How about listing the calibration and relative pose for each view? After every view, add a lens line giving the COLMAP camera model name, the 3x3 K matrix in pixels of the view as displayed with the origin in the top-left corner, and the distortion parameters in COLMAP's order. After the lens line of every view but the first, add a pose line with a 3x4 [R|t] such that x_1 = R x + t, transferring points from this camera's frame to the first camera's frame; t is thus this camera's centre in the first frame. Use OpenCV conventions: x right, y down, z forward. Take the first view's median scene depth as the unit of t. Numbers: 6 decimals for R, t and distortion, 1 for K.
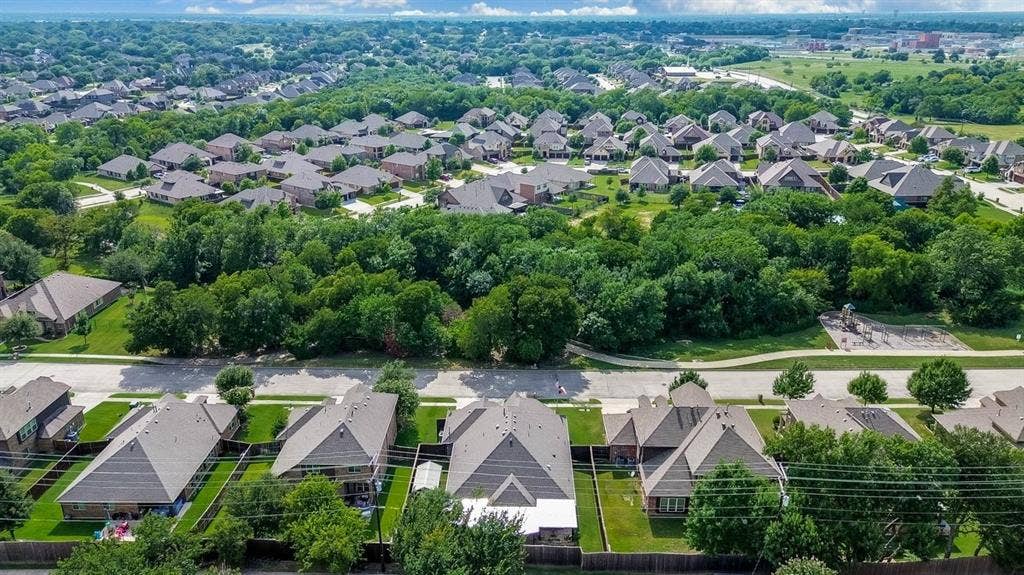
lens RADIAL K [[732.5, 0, 512.0], [0, 732.5, 287.5], [0, 0, 1]] dist [0.066843, -0.066210]
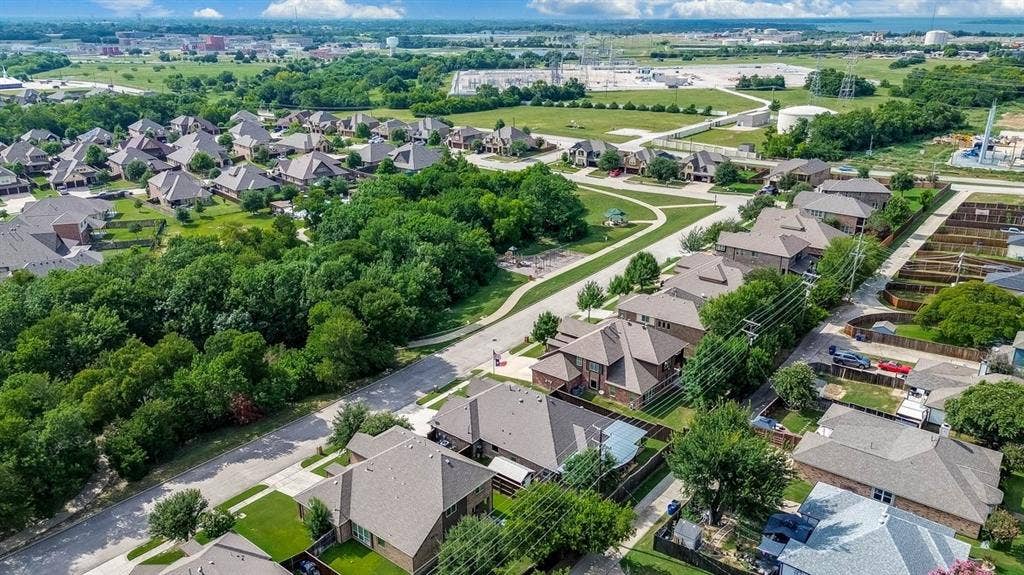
lens RADIAL K [[732.5, 0, 512.0], [0, 732.5, 287.5], [0, 0, 1]] dist [0.066843, -0.066210]
pose [[0.608346, -0.272393, 0.745464, -0.542532], [0.275692, 0.953299, 0.123354, -0.071598], [-0.744251, 0.130476, 0.655032, 0.199921]]
